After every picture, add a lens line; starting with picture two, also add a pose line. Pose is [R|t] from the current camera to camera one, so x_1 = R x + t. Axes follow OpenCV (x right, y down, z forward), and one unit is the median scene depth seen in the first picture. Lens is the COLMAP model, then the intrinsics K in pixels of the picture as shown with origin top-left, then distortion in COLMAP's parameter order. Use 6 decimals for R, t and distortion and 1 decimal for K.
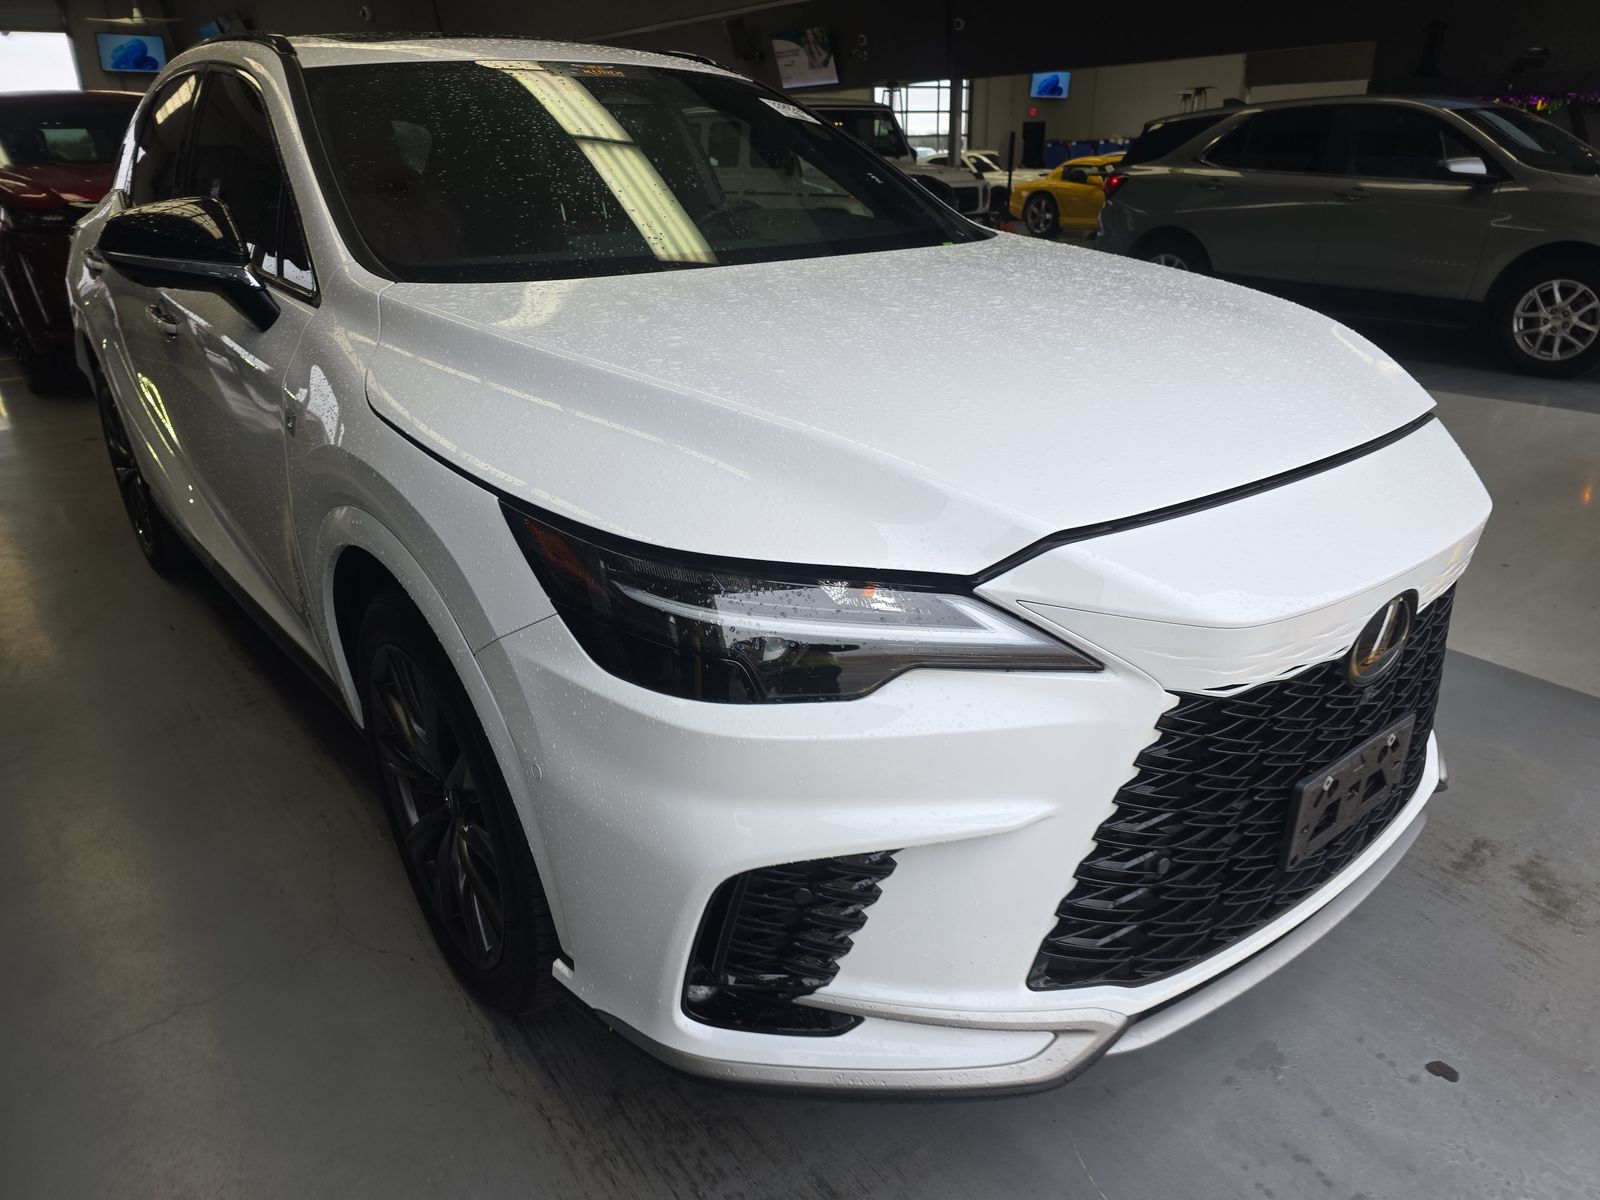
lens RADIAL K [[1062.3, 0, 800.0], [0, 1062.3, 600.0], [0, 0, 1]] dist [0.071826, -0.070895]
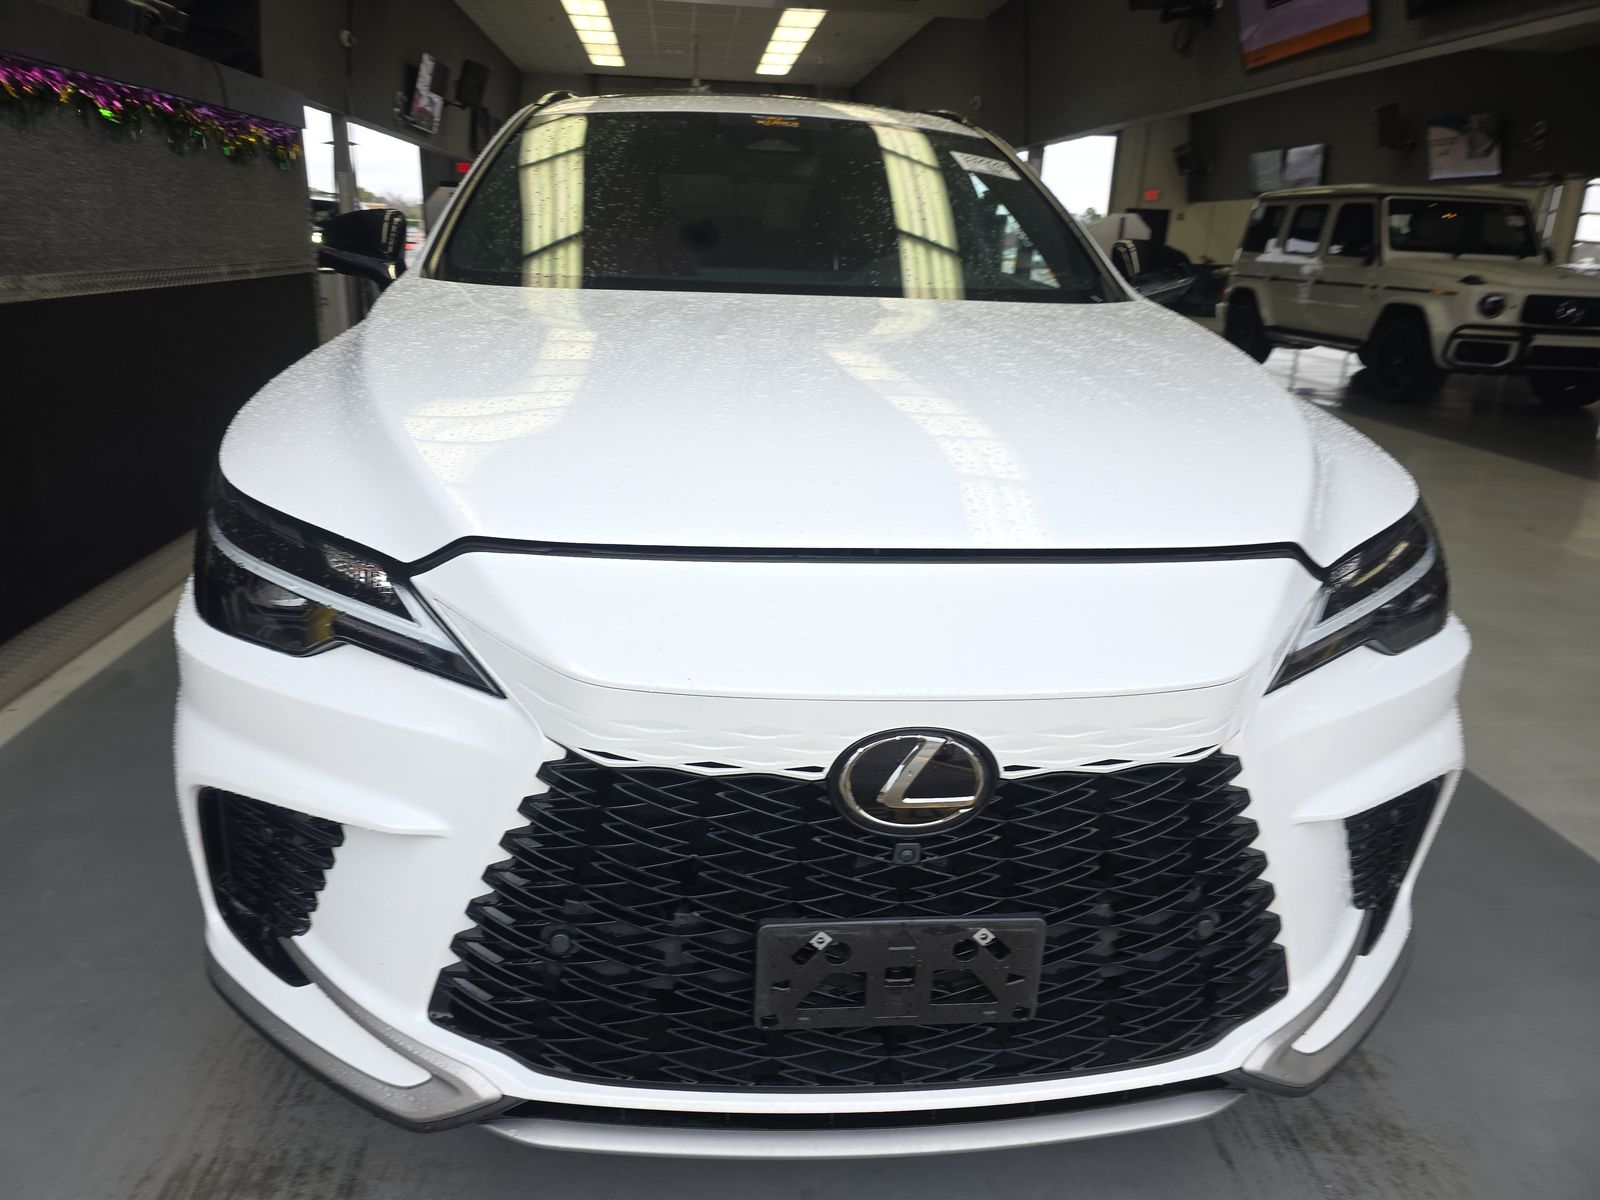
lens RADIAL K [[1062.3, 0, 800.0], [0, 1062.3, 600.0], [0, 0, 1]] dist [0.071826, -0.070895]
pose [[0.837568, 0.223514, -0.498519, 0.823209], [-0.258327, 0.966057, -0.000881, -0.071288], [0.481401, 0.129519, 0.866879, 0.270769]]
